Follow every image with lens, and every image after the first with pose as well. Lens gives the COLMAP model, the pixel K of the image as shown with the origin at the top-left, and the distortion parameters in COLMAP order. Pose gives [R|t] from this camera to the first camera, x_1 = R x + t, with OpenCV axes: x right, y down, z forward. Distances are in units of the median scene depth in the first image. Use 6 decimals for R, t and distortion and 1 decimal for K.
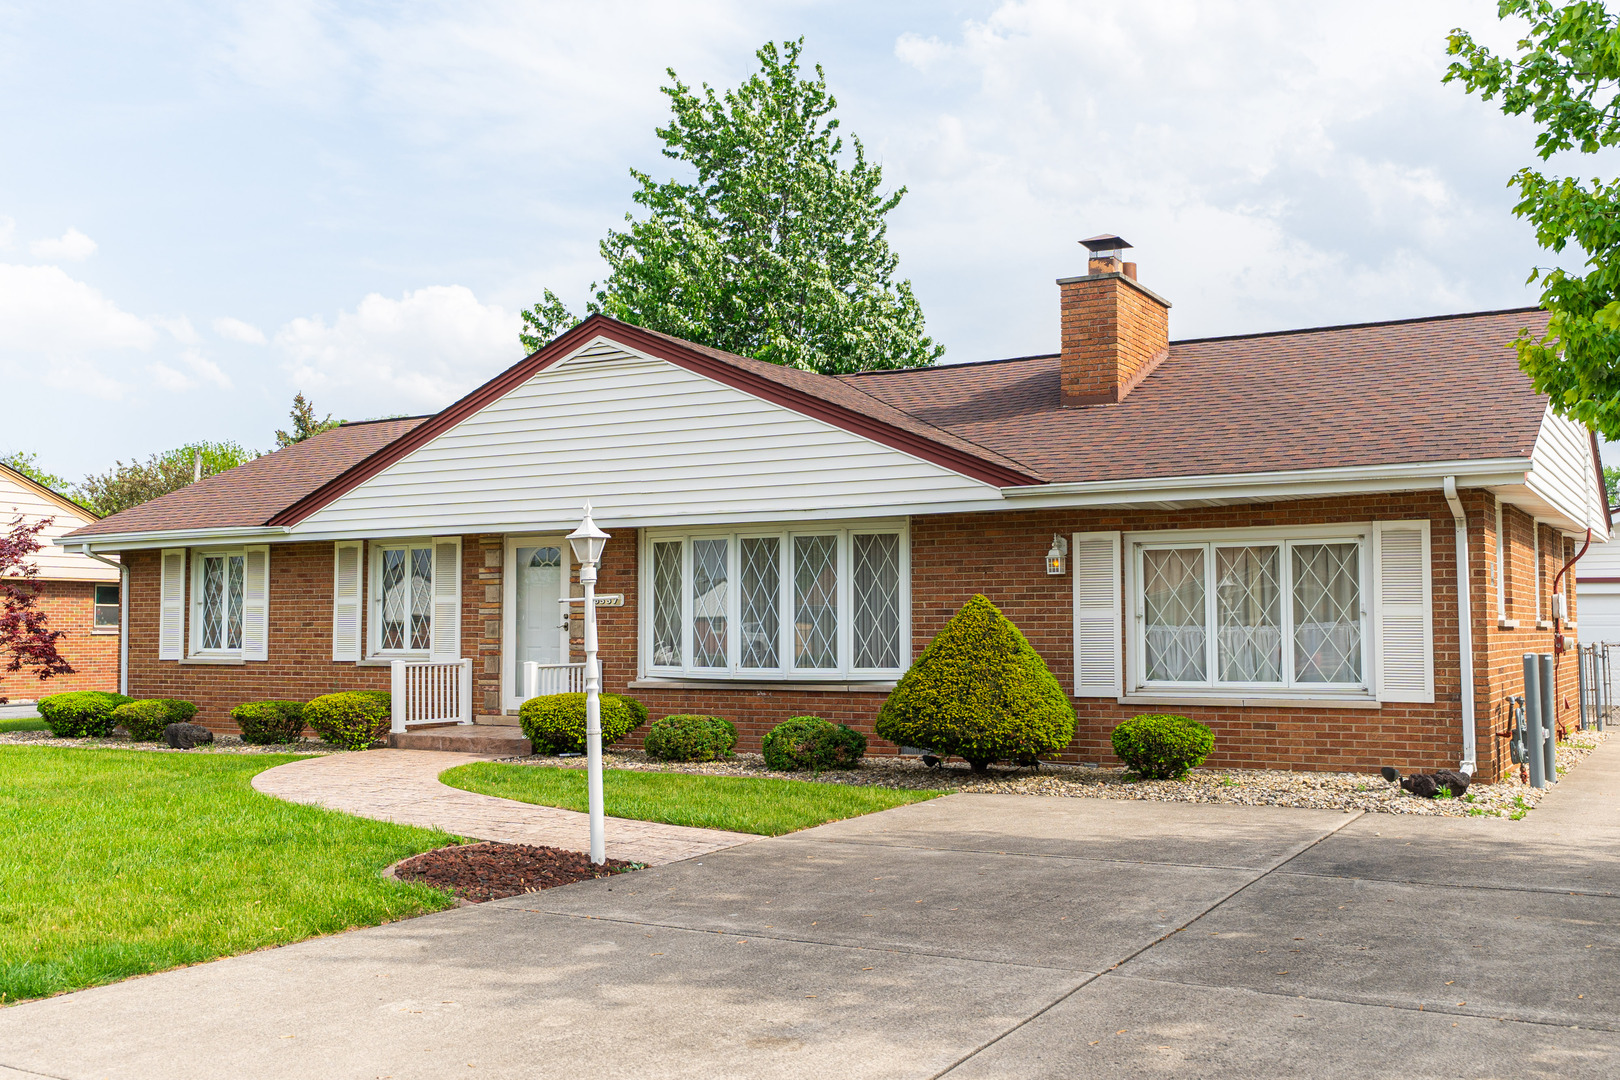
lens RADIAL K [[1035.1, 0, 810.8], [0, 1035.1, 553.2], [0, 0, 1]] dist [-0.001417, 0.002152]
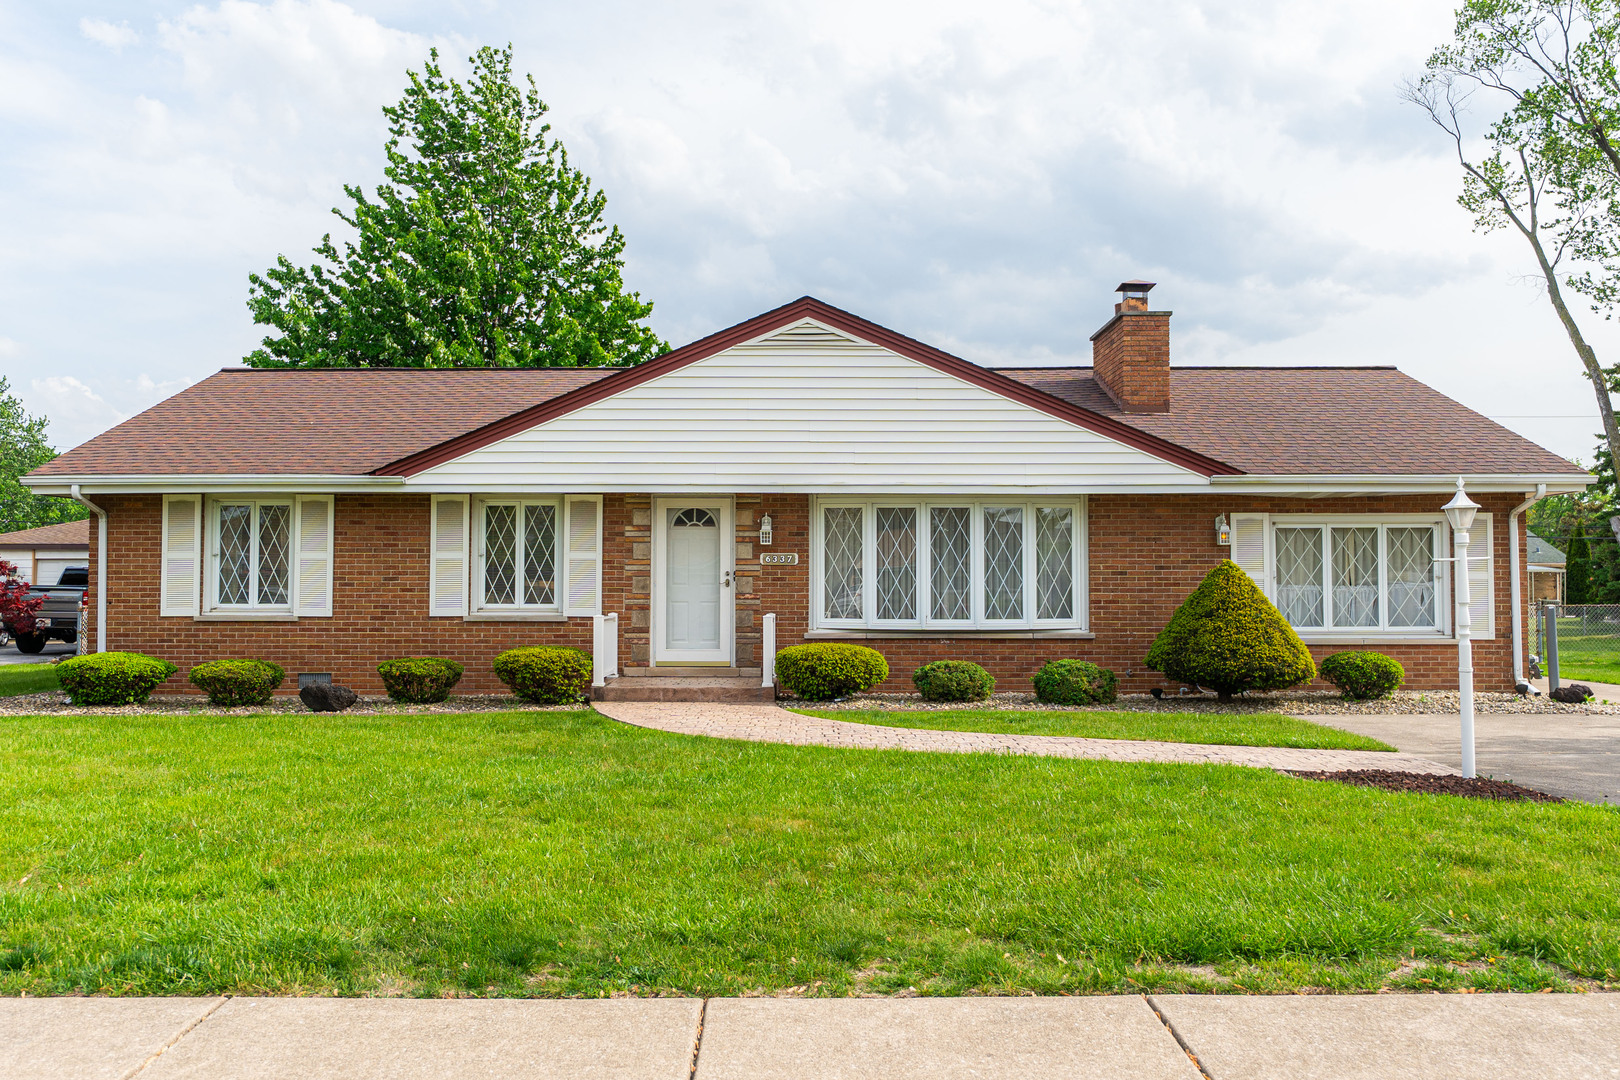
lens RADIAL K [[891.1, 0, 810.0], [0, 891.1, 533.7], [0, 0, 1]] dist [0.000253, -0.000786]
pose [[0.940120, 0.025902, 0.339858, -0.511469], [-0.029954, 0.999529, 0.006683, 0.011991], [-0.339525, -0.016463, 0.940453, 0.108837]]
